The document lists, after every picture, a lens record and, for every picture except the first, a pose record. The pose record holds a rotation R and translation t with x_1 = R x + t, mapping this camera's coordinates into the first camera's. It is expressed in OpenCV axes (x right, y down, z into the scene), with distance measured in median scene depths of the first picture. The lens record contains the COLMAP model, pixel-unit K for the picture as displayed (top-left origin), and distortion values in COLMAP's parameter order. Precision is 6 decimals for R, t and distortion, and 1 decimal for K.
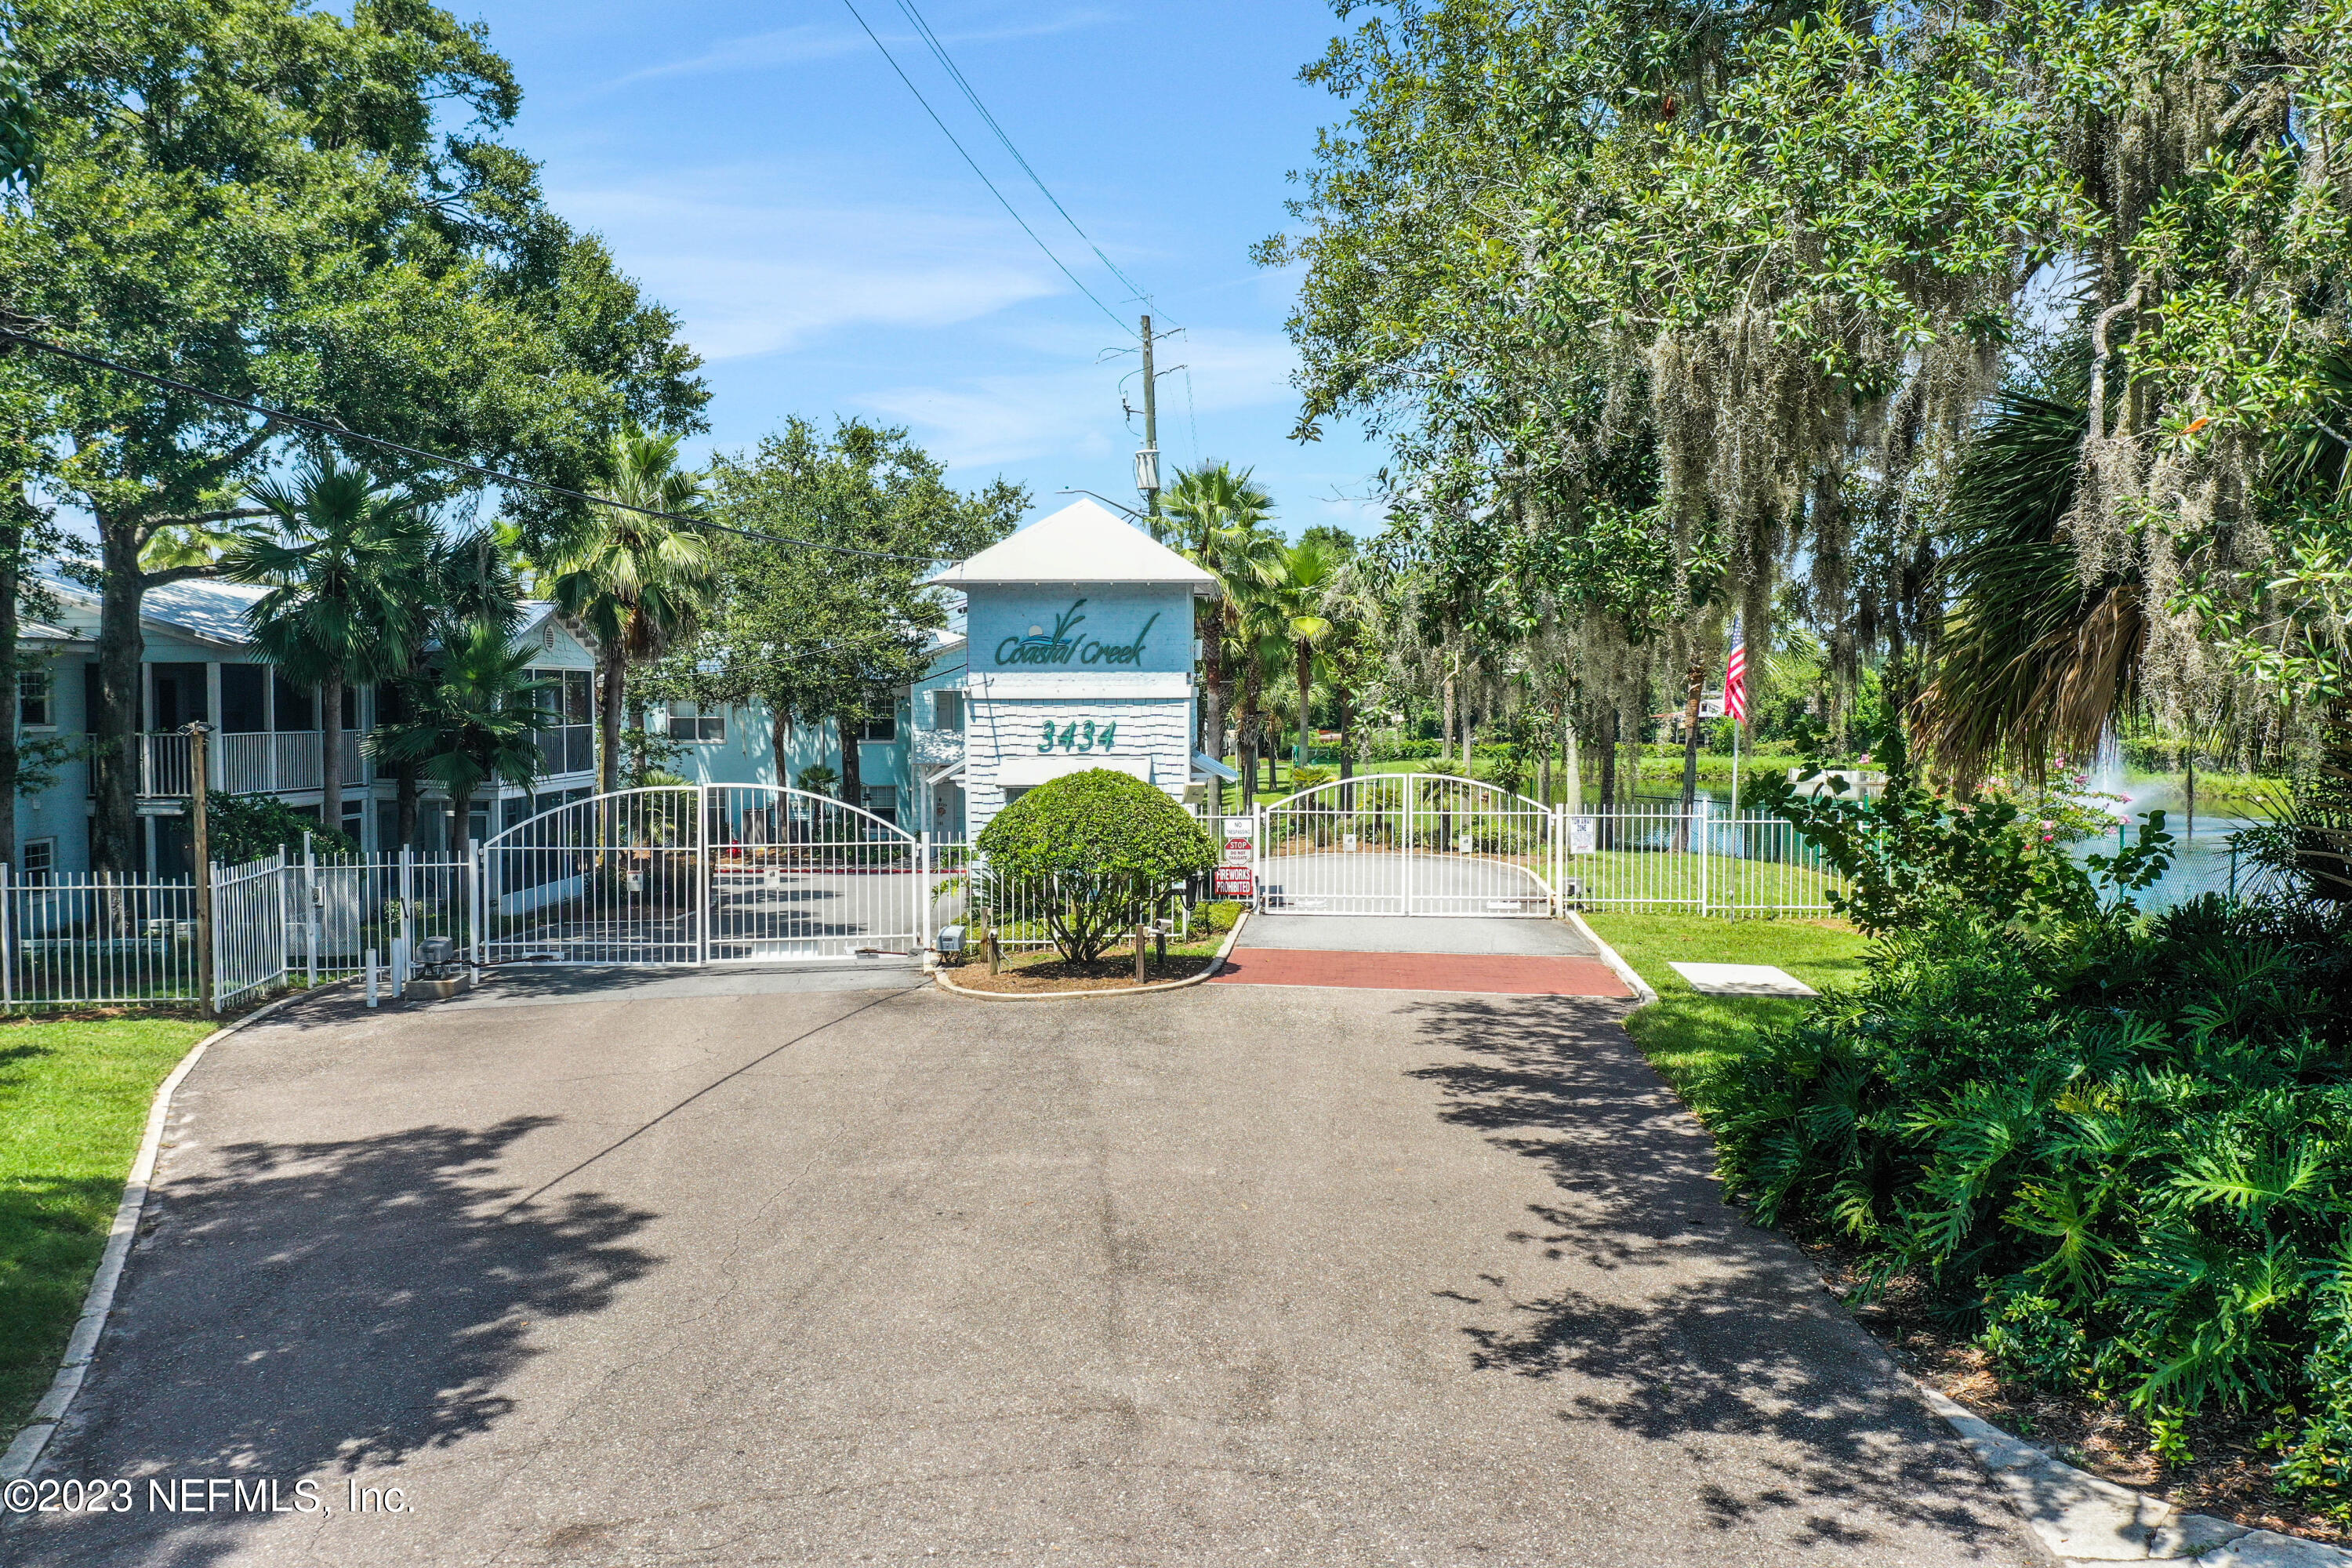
lens RADIAL K [[1859.0, 0, 1176.0], [0, 1859.0, 784.0], [0, 0, 1]] dist [0.001158, 0.004814]
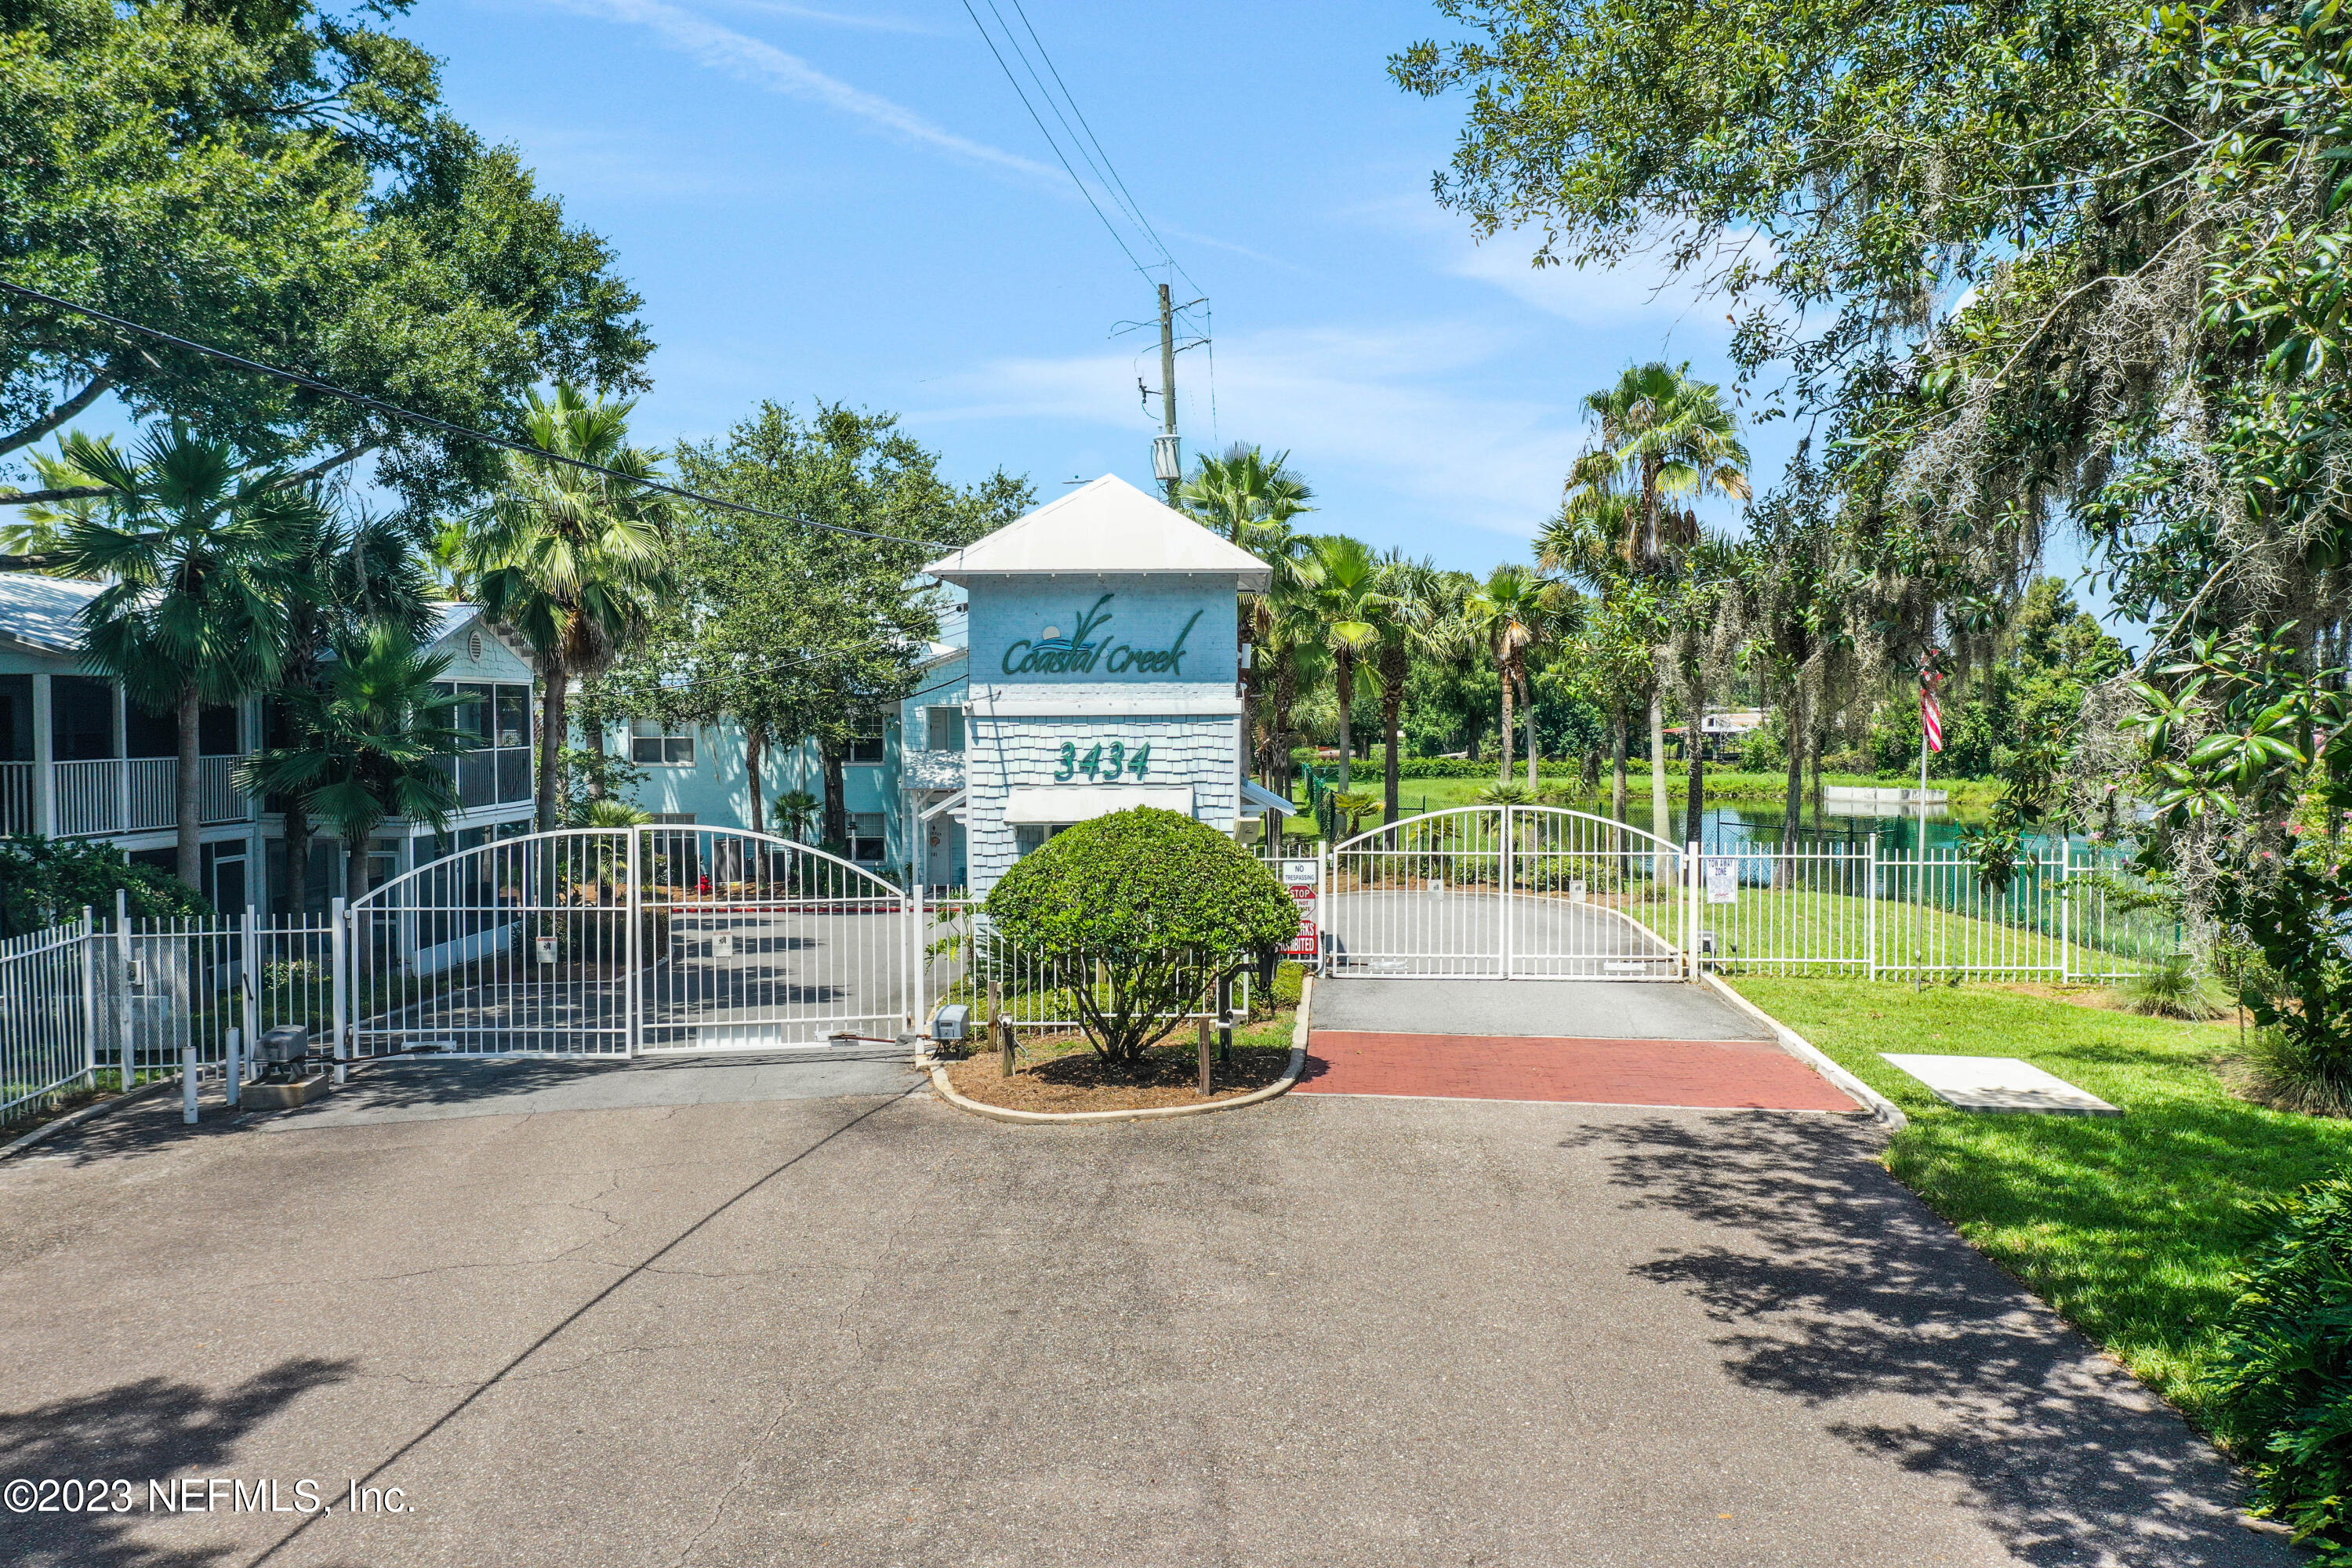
lens RADIAL K [[1859.0, 0, 1176.0], [0, 1859.0, 784.0], [0, 0, 1]] dist [0.001158, 0.004814]
pose [[0.999986, -0.003223, 0.004264, -0.024971], [0.003259, 0.999957, -0.008659, -0.008654], [-0.004236, 0.008673, 0.999953, 0.185201]]
